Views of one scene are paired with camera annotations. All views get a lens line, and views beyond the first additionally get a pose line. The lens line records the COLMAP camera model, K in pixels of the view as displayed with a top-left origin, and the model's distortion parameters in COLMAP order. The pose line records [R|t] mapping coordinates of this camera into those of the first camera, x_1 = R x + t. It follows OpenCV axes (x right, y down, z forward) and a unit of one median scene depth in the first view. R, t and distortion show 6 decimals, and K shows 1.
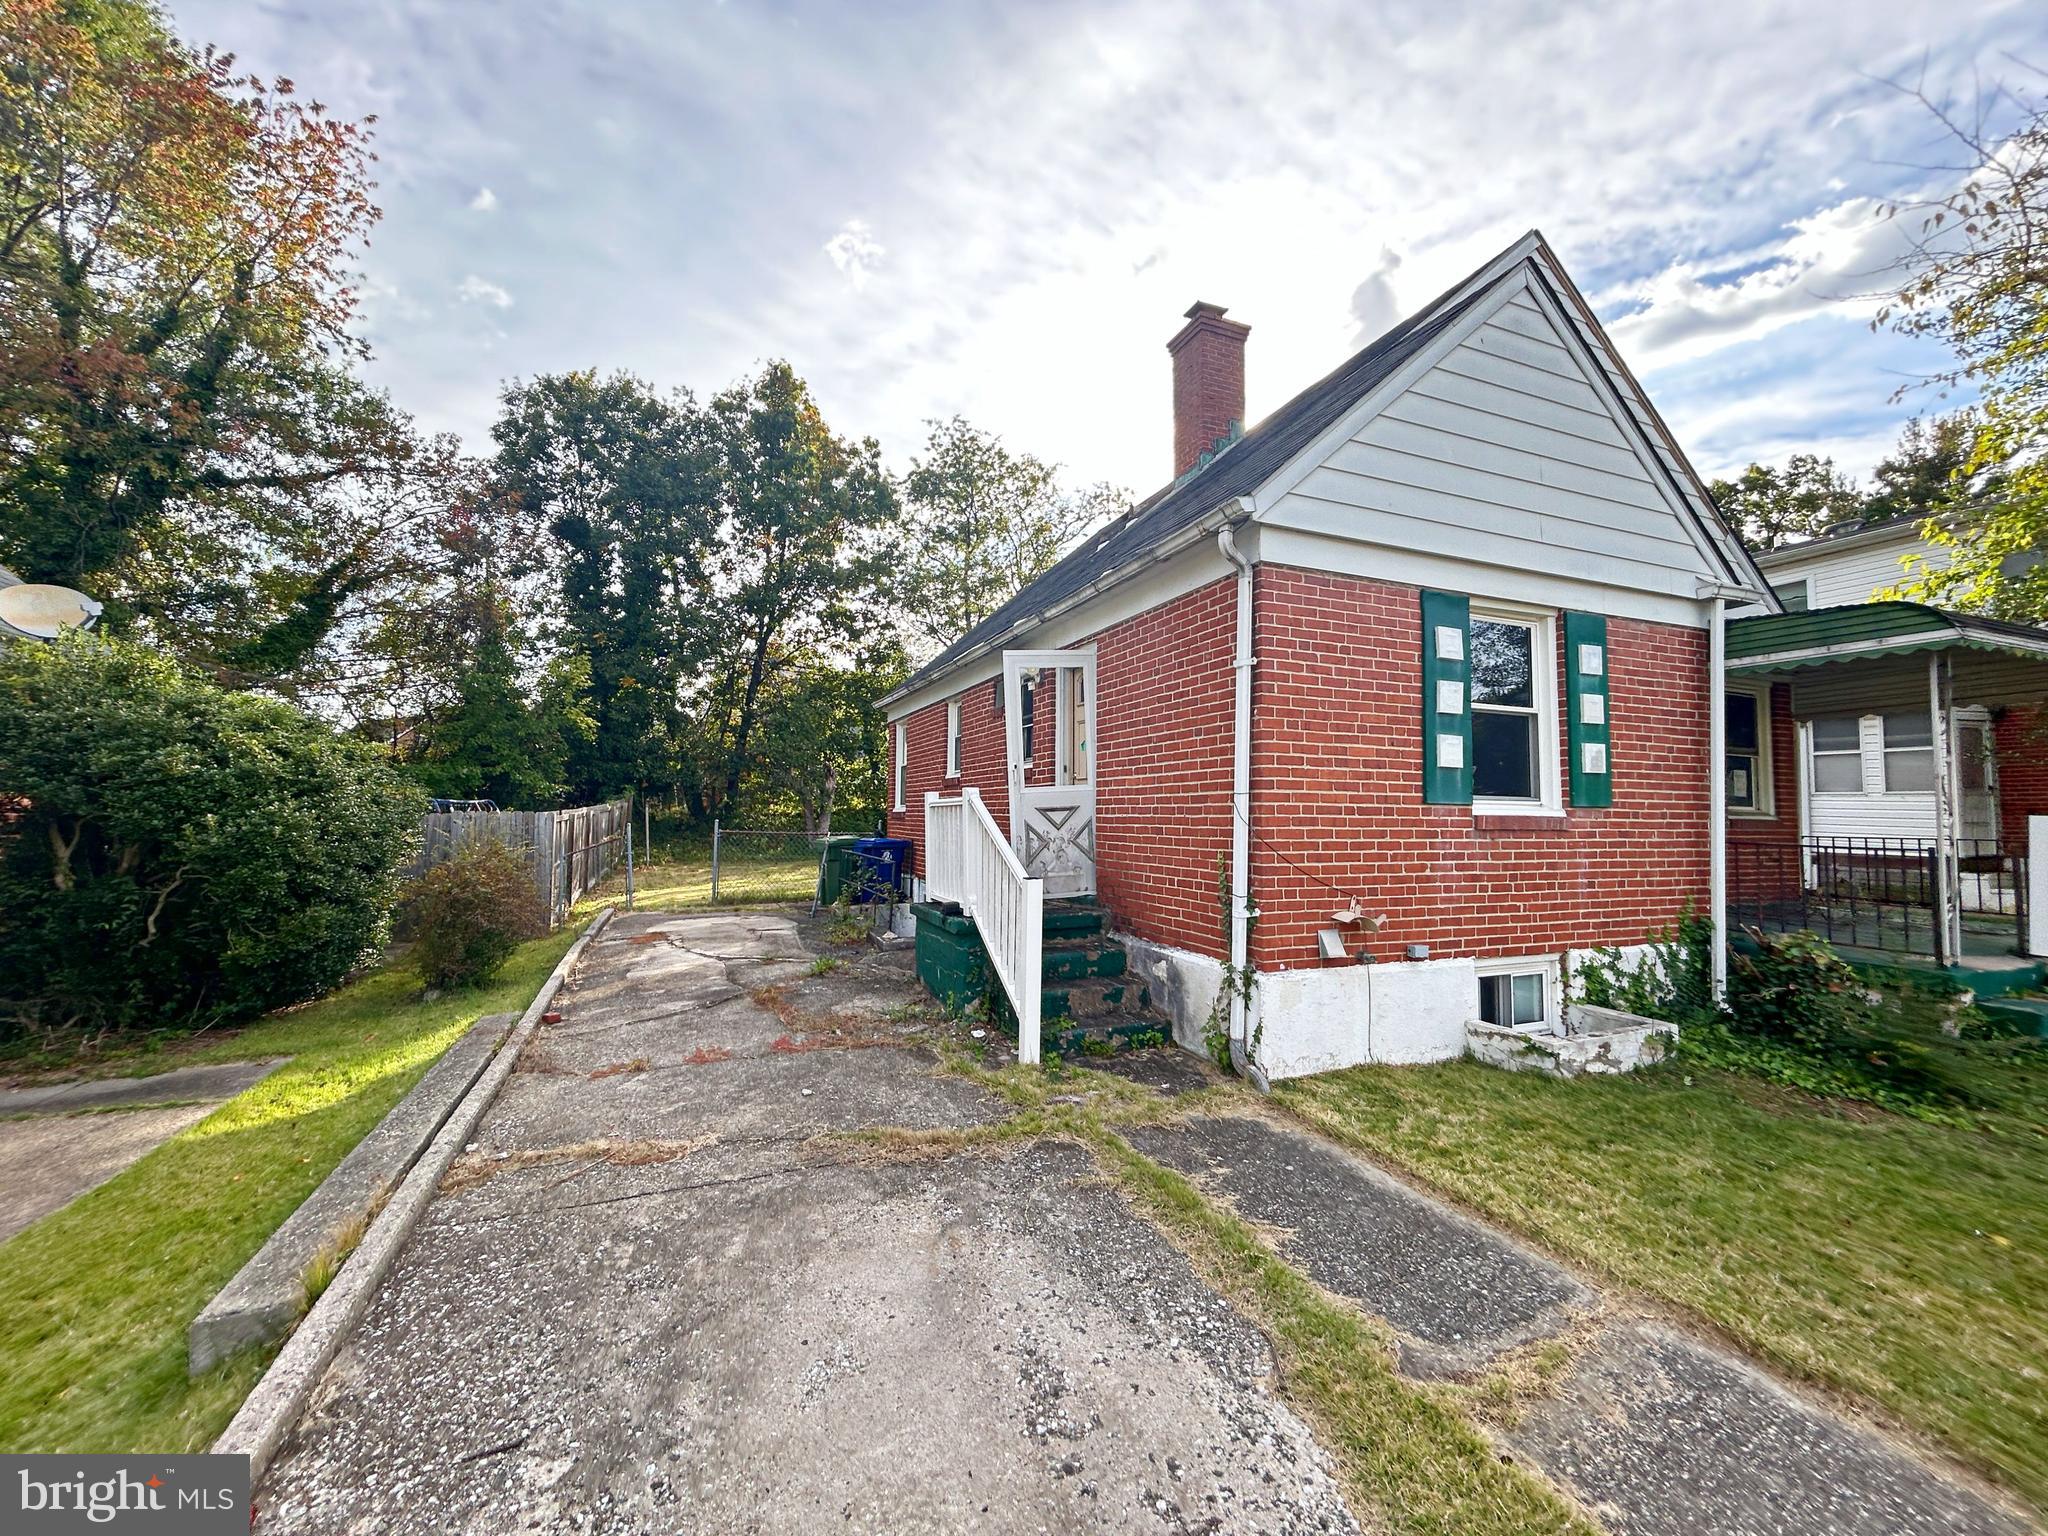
lens RADIAL K [[832.4, 0, 1023.4], [0, 832.4, 758.3], [0, 0, 1]] dist [0.002349, 0.000210]
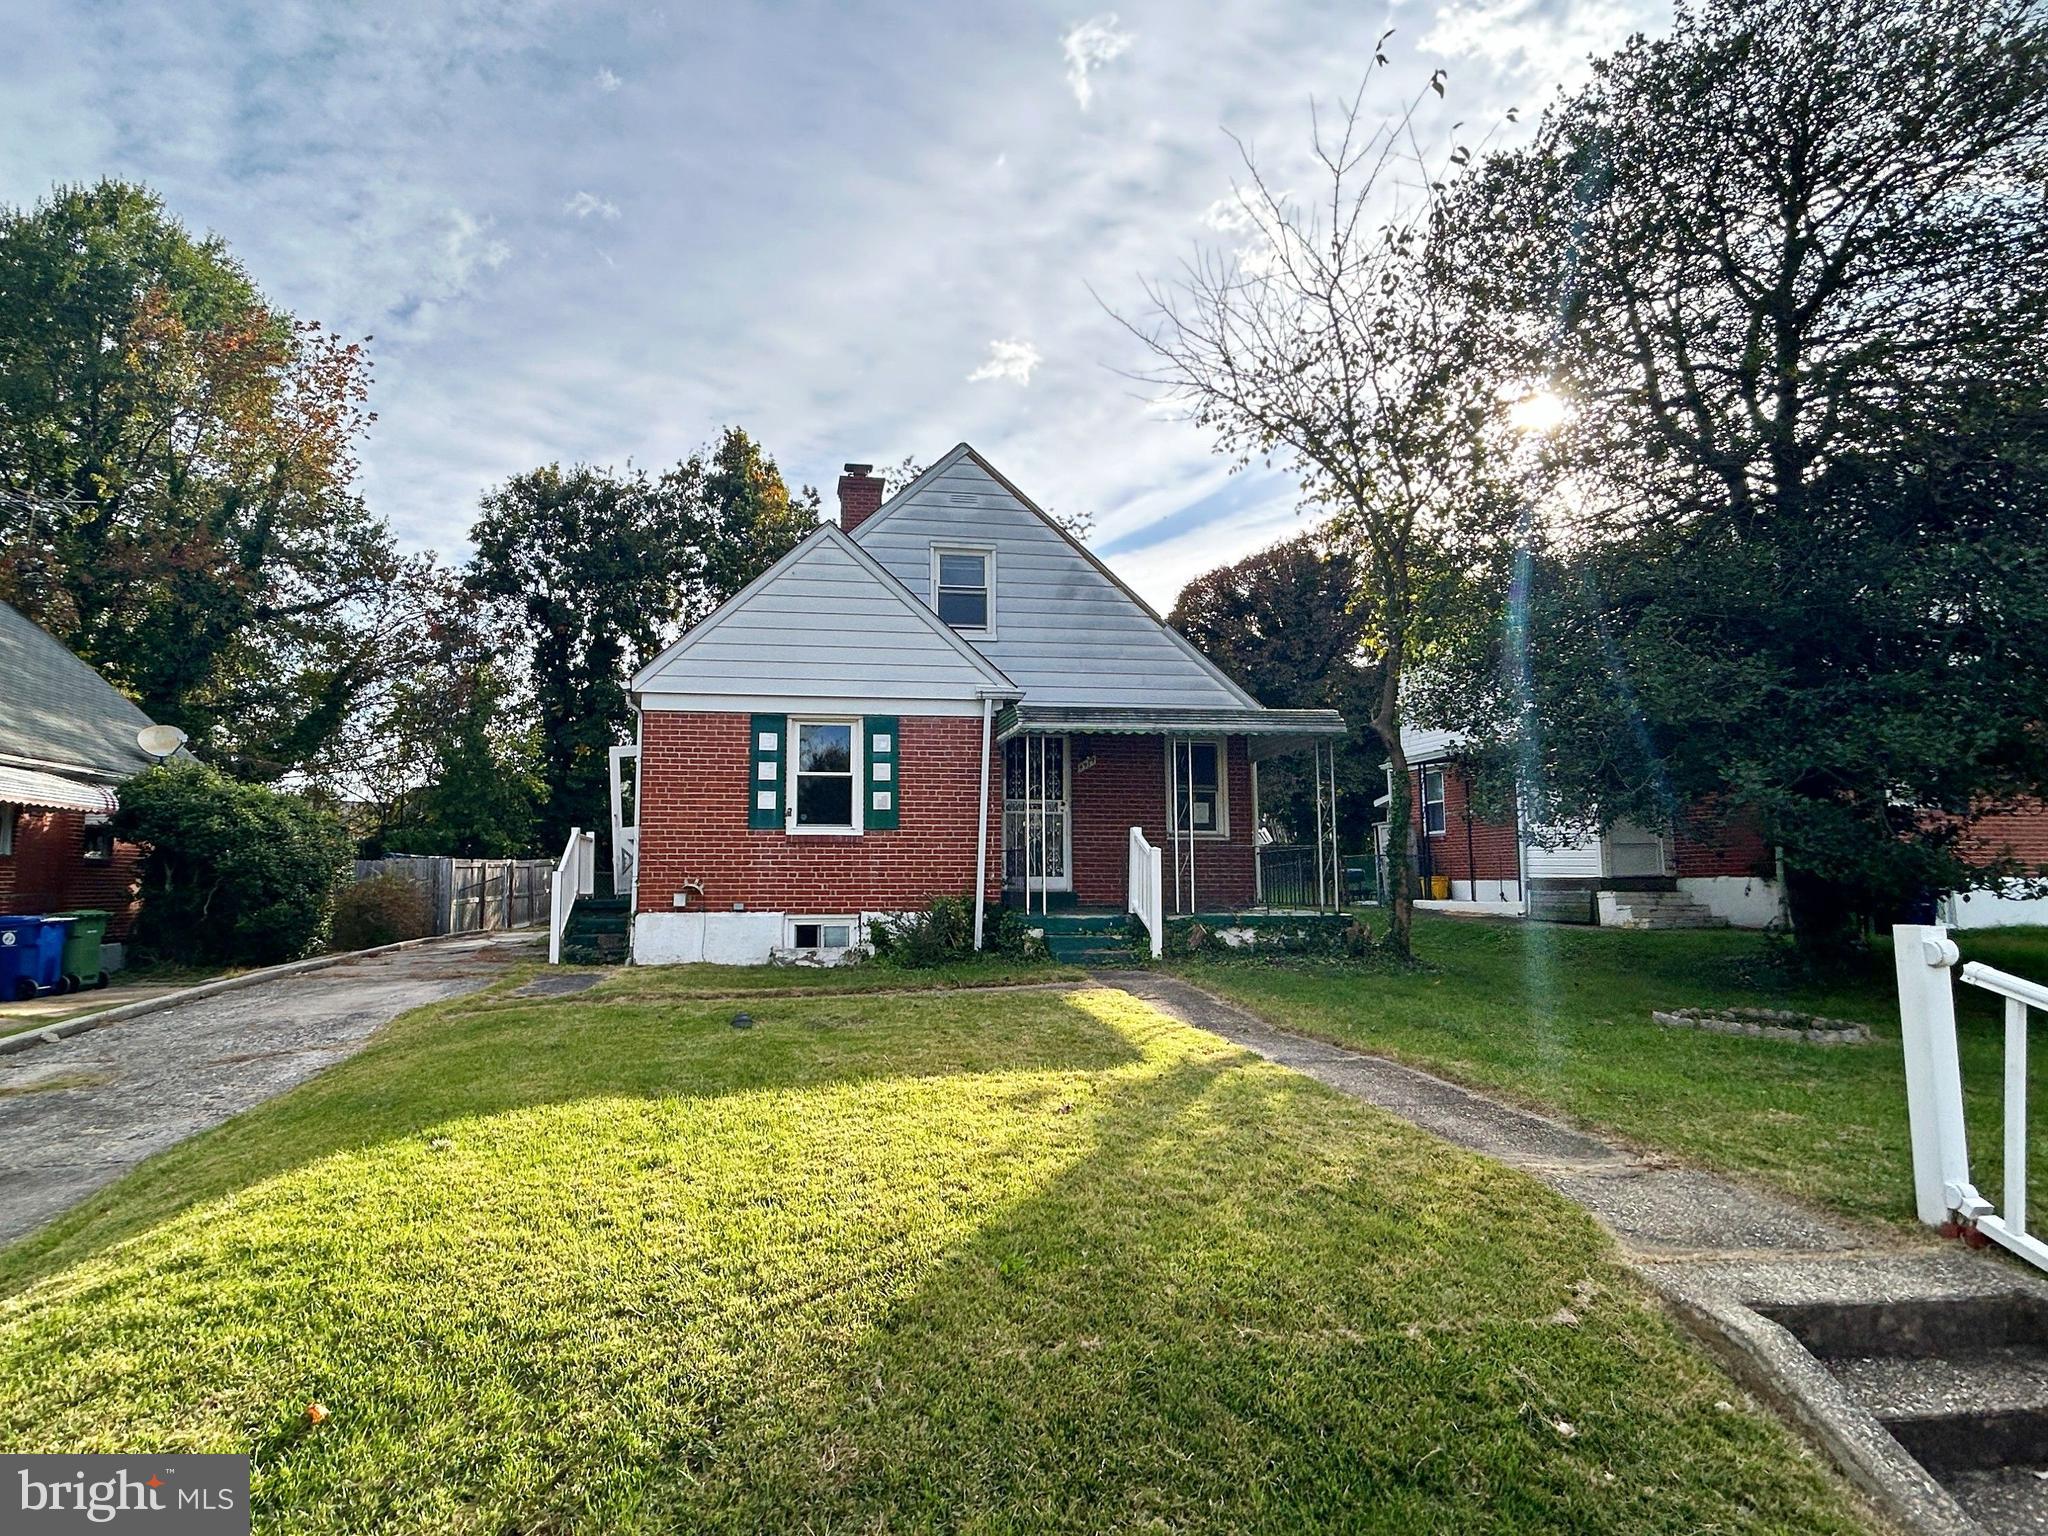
lens RADIAL K [[1231.8, 0, 1023.9], [0, 1231.8, 735.5], [0, 0, 1]] dist [-0.002285, -0.001368]
pose [[0.969428, -0.043290, -0.241528, 0.604760], [0.028666, 0.997555, -0.063739, 0.013607], [0.243696, 0.054867, 0.968298, -0.530837]]
